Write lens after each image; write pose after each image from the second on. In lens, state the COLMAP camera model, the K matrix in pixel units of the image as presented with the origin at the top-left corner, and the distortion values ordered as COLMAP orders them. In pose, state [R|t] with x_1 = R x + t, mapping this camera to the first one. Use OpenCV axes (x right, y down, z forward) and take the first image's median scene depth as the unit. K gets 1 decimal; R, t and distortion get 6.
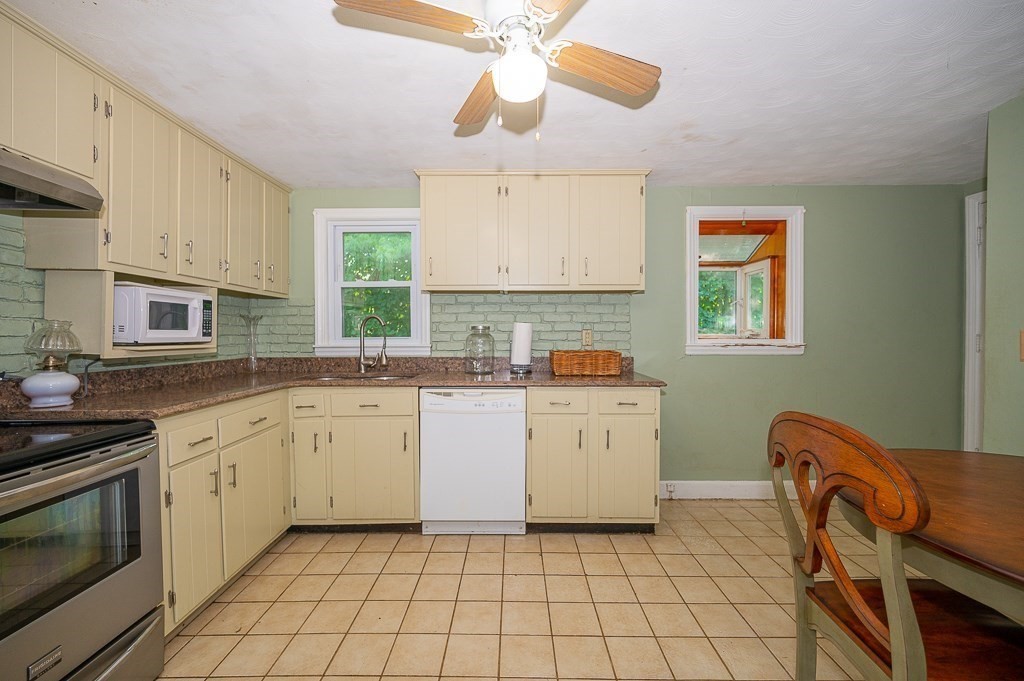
lens RADIAL K [[414.9, 0, 508.5], [0, 414.9, 338.4], [0, 0, 1]] dist [-0.001390, -0.000149]
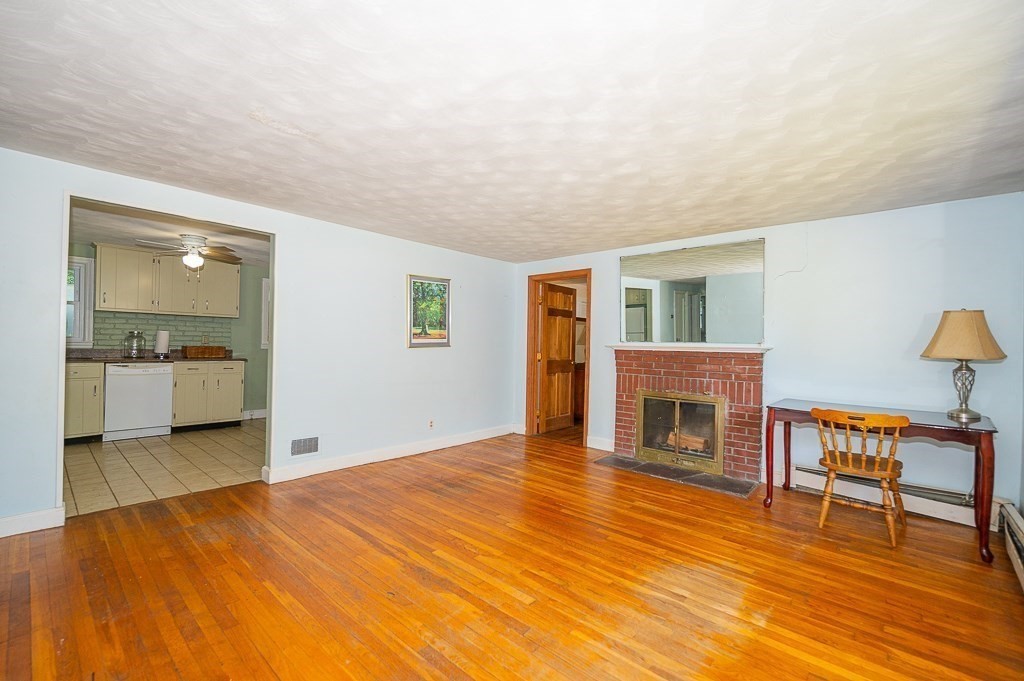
lens RADIAL K [[433.8, 0, 512.0], [0, 433.8, 340.5], [0, 0, 1]] dist [0.000360, -0.000087]
pose [[0.658843, 0.020931, 0.751989, -0.416872], [-0.014405, 0.999781, -0.015207, 0.013856], [-0.752142, -0.000814, 0.659000, -1.507265]]
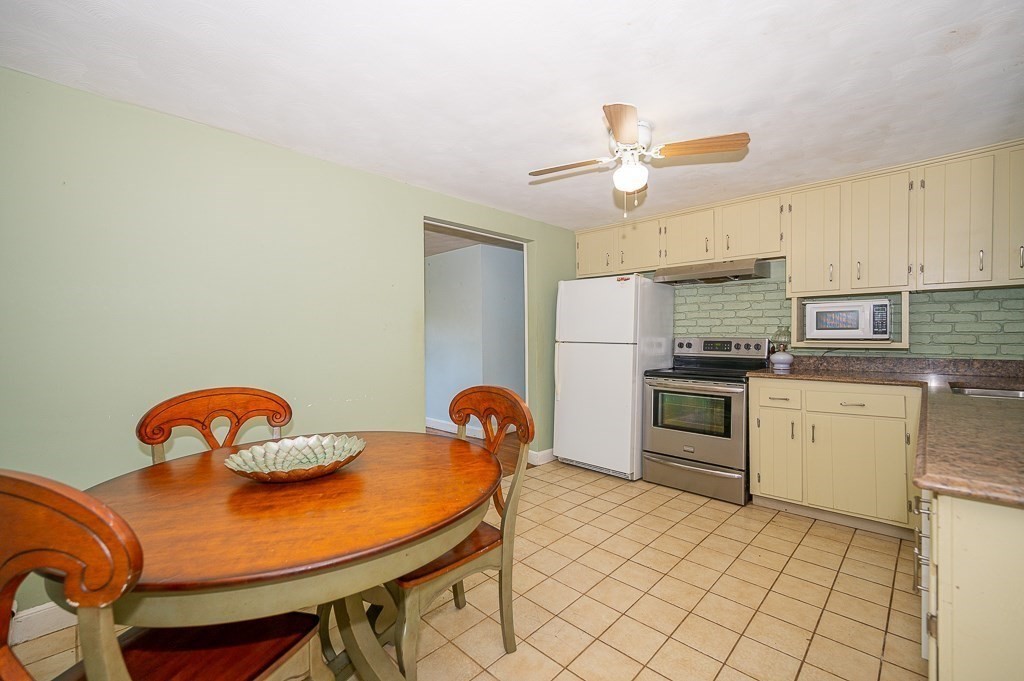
lens RADIAL K [[414.9, 0, 508.5], [0, 414.9, 338.4], [0, 0, 1]] dist [-0.001390, -0.000149]
pose [[-0.321871, 0.026052, -0.946425, 1.190594], [-0.006539, 0.999536, 0.029738, -0.029566], [0.946761, 0.015761, -0.321552, 0.440372]]
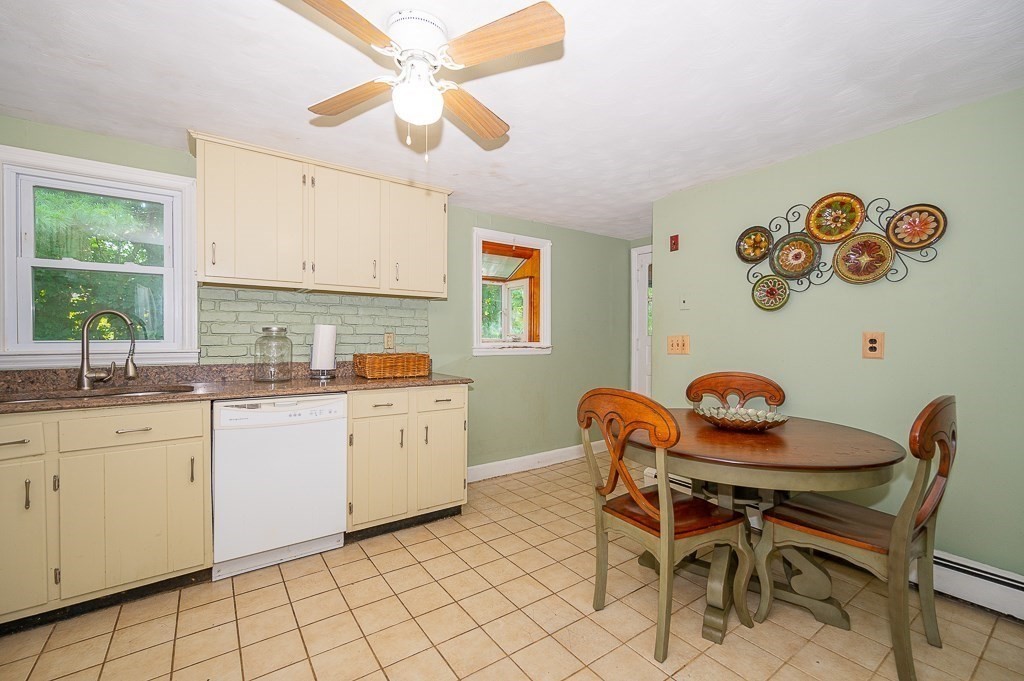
lens RADIAL K [[433.8, 0, 512.0], [0, 433.8, 340.5], [0, 0, 1]] dist [0.000360, -0.000087]
pose [[0.808410, 0.001501, 0.588617, -0.205670], [0.002580, 0.999978, -0.006094, 0.004755], [-0.588614, 0.006445, 0.808389, -0.035266]]
